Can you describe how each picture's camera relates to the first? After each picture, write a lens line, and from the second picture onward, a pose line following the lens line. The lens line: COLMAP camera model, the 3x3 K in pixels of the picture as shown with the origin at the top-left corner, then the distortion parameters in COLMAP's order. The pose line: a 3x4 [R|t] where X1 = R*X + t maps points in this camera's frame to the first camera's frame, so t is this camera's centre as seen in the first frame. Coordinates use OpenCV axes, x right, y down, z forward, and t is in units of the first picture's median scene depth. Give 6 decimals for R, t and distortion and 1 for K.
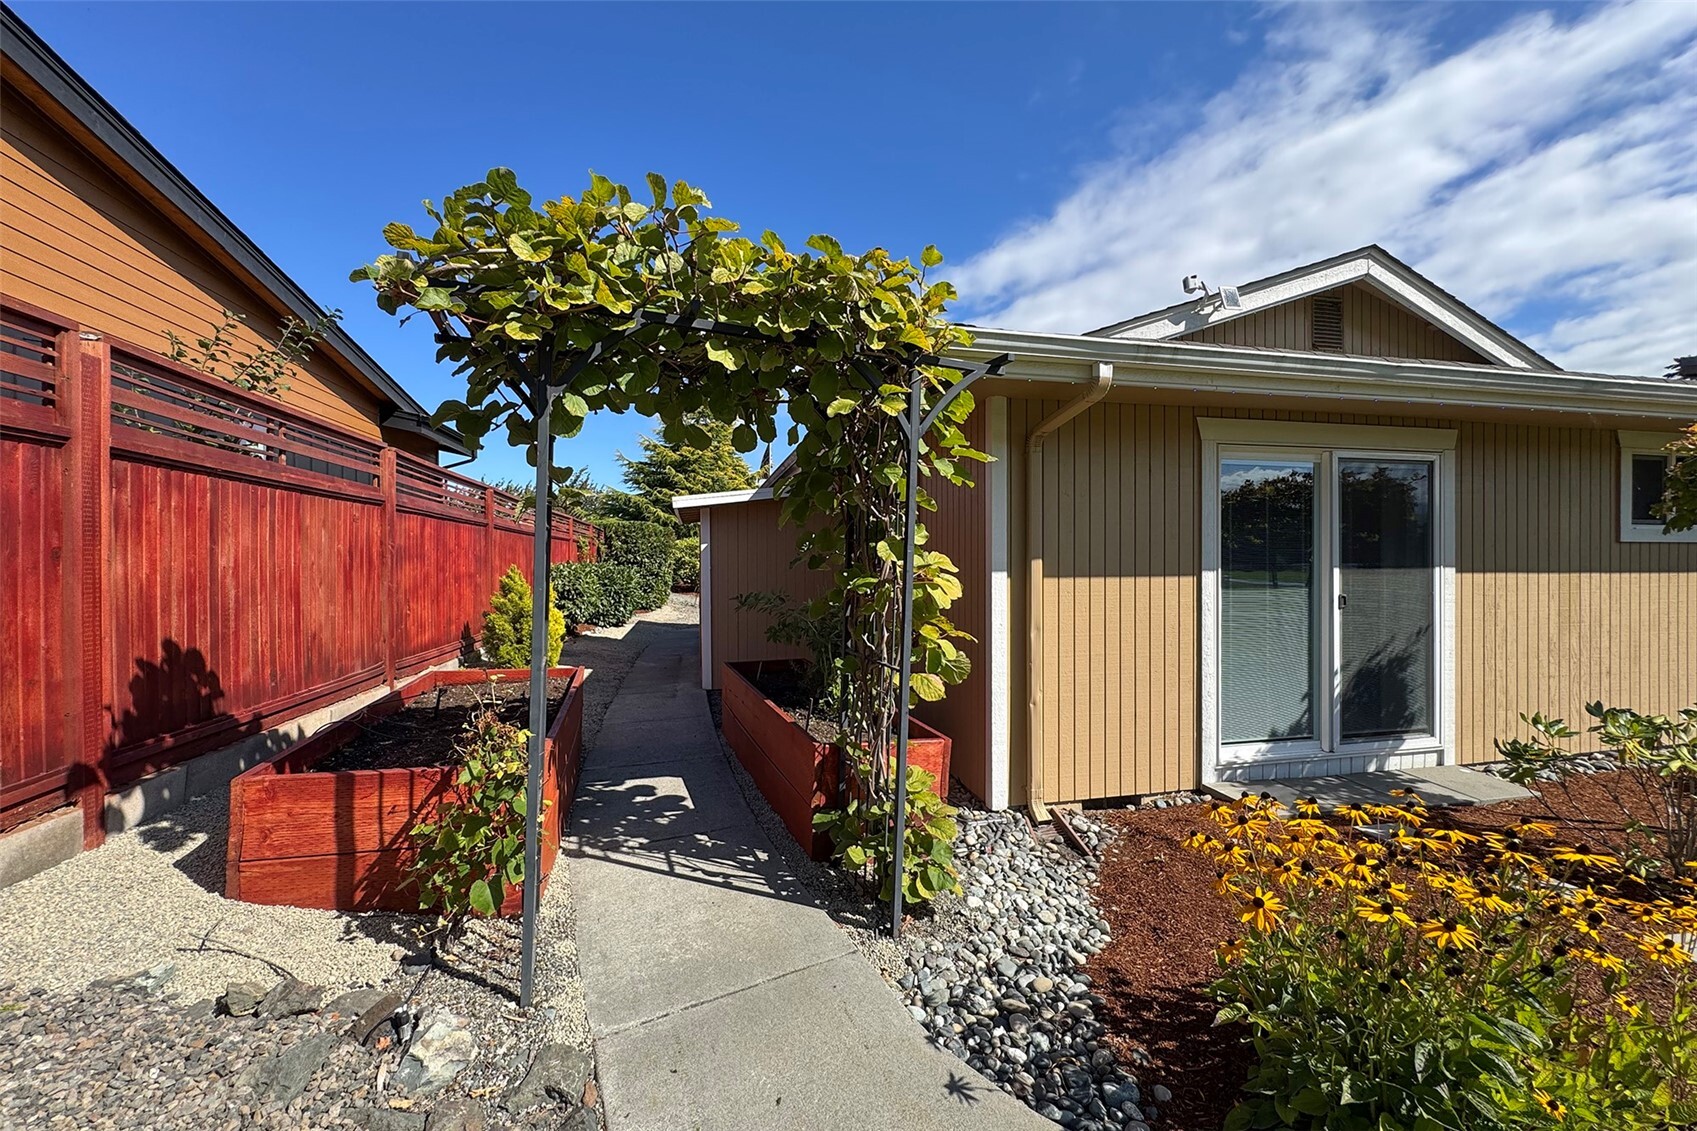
lens RADIAL K [[681.8, 0, 832.3], [0, 681.8, 565.7], [0, 0, 1]] dist [-0.000829, -0.000022]
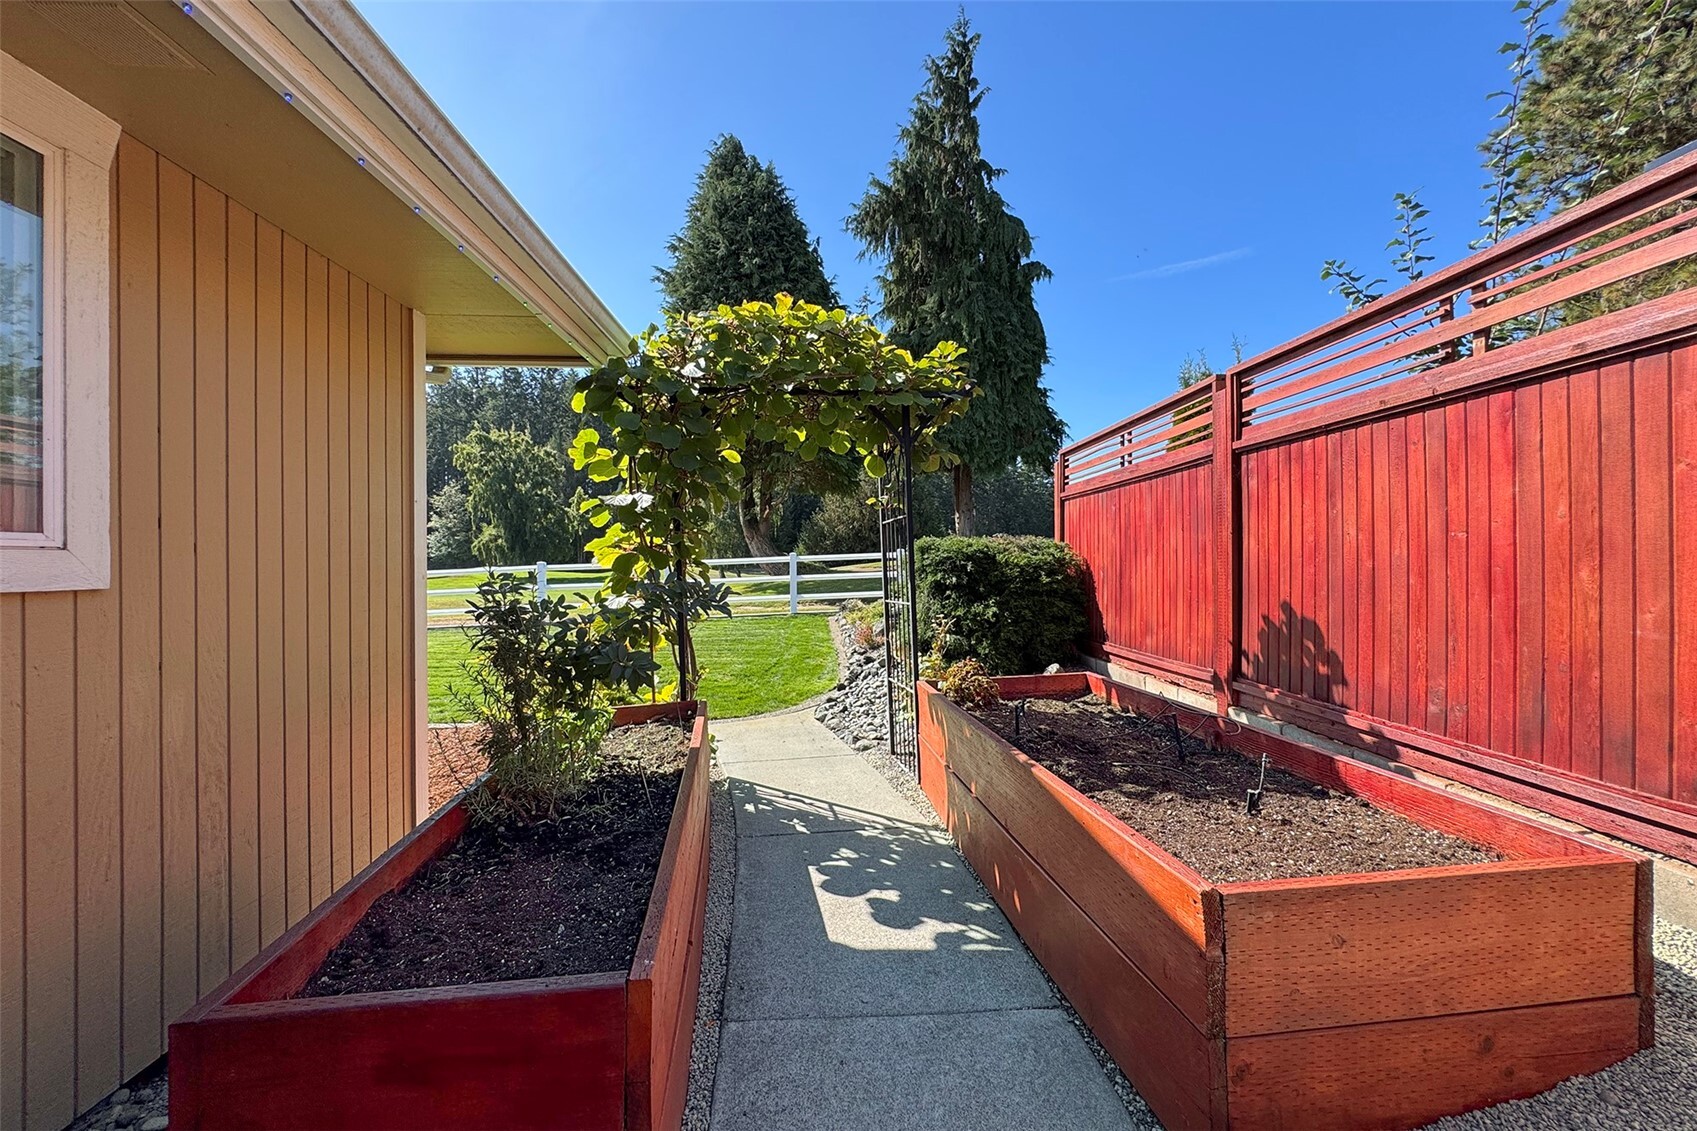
lens RADIAL K [[707.6, 0, 845.8], [0, 707.6, 552.9], [0, 0, 1]] dist [-0.002146, -0.000614]
pose [[-0.986355, 0.009100, 0.164384, -0.344083], [0.008906, 0.999959, -0.001915, 0.016607], [-0.164394, -0.000425, -0.986395, 1.621726]]
